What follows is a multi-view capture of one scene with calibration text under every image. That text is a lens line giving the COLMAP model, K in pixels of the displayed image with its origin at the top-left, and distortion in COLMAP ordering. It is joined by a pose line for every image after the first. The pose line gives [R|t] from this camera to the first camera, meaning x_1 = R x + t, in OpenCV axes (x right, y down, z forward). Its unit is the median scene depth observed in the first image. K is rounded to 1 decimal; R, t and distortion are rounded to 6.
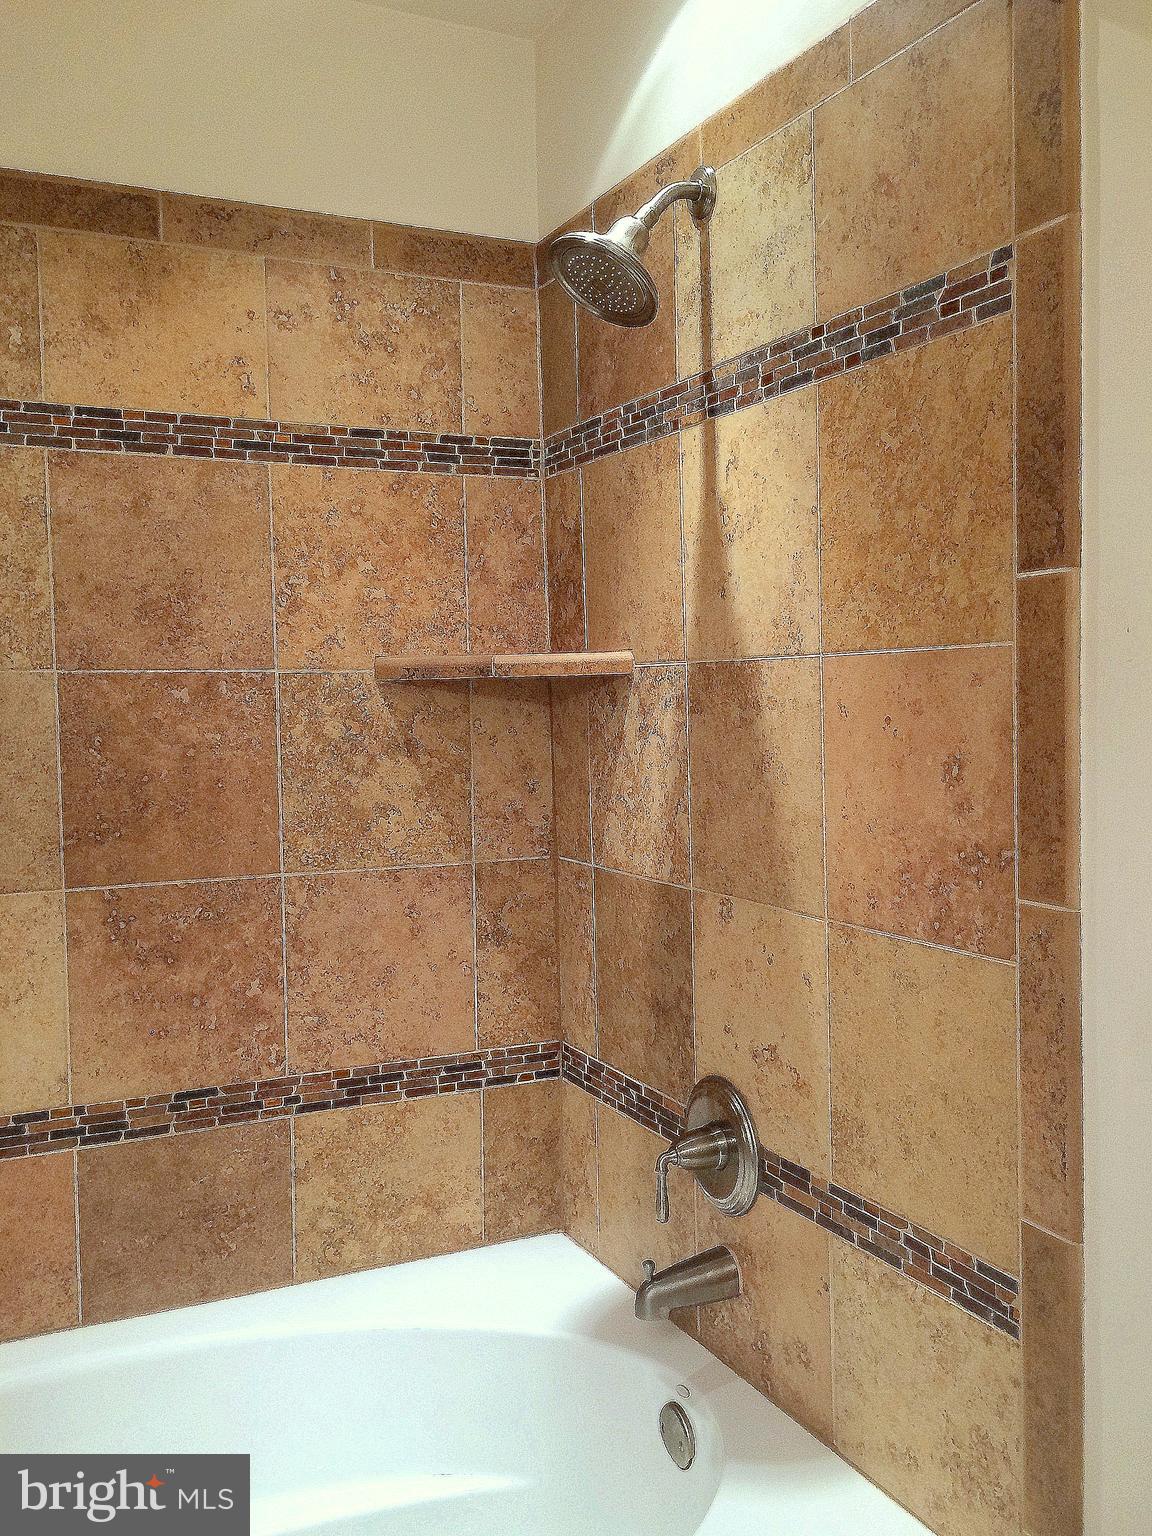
lens RADIAL K [[1326.0, 0, 576.0], [0, 1326.0, 768.0], [0, 0, 1]] dist [0.057062, -0.077851]
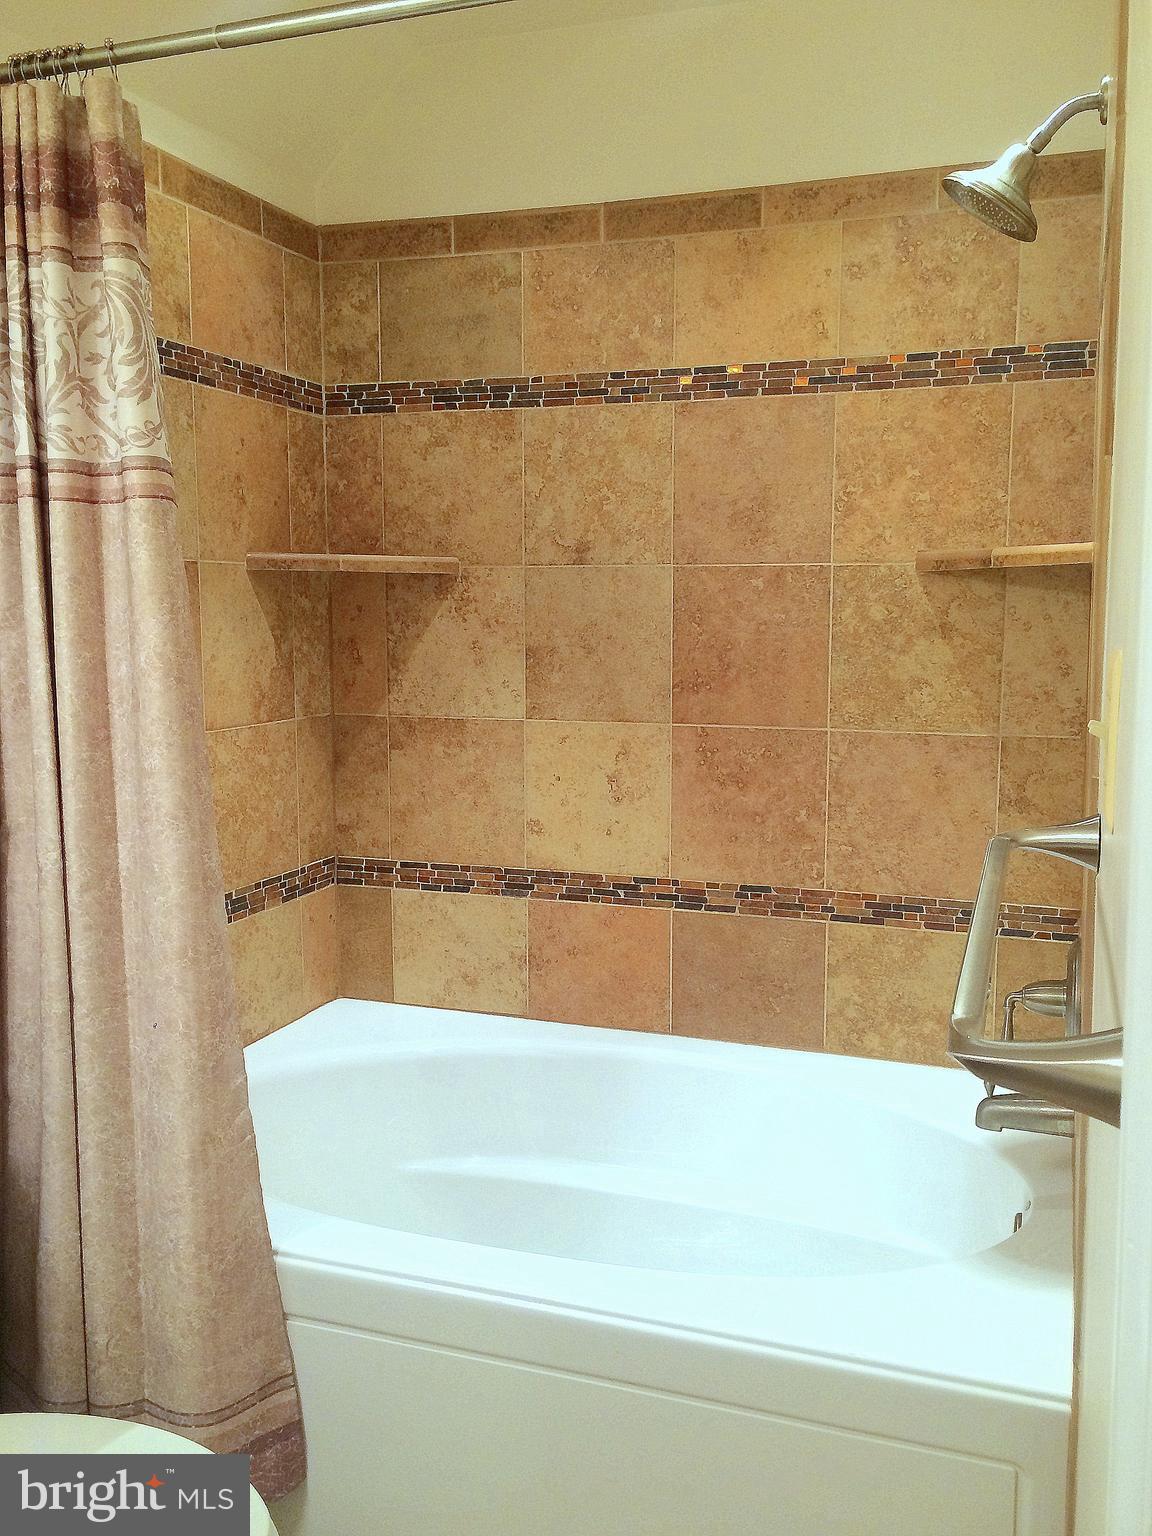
lens RADIAL K [[1326.0, 0, 576.0], [0, 1326.0, 768.0], [0, 0, 1]] dist [0.057062, -0.077851]
pose [[0.715191, 0.099794, -0.691768, 0.475798], [-0.048680, 0.994463, 0.093132, 0.011999], [0.697232, -0.032932, 0.716089, -0.058578]]
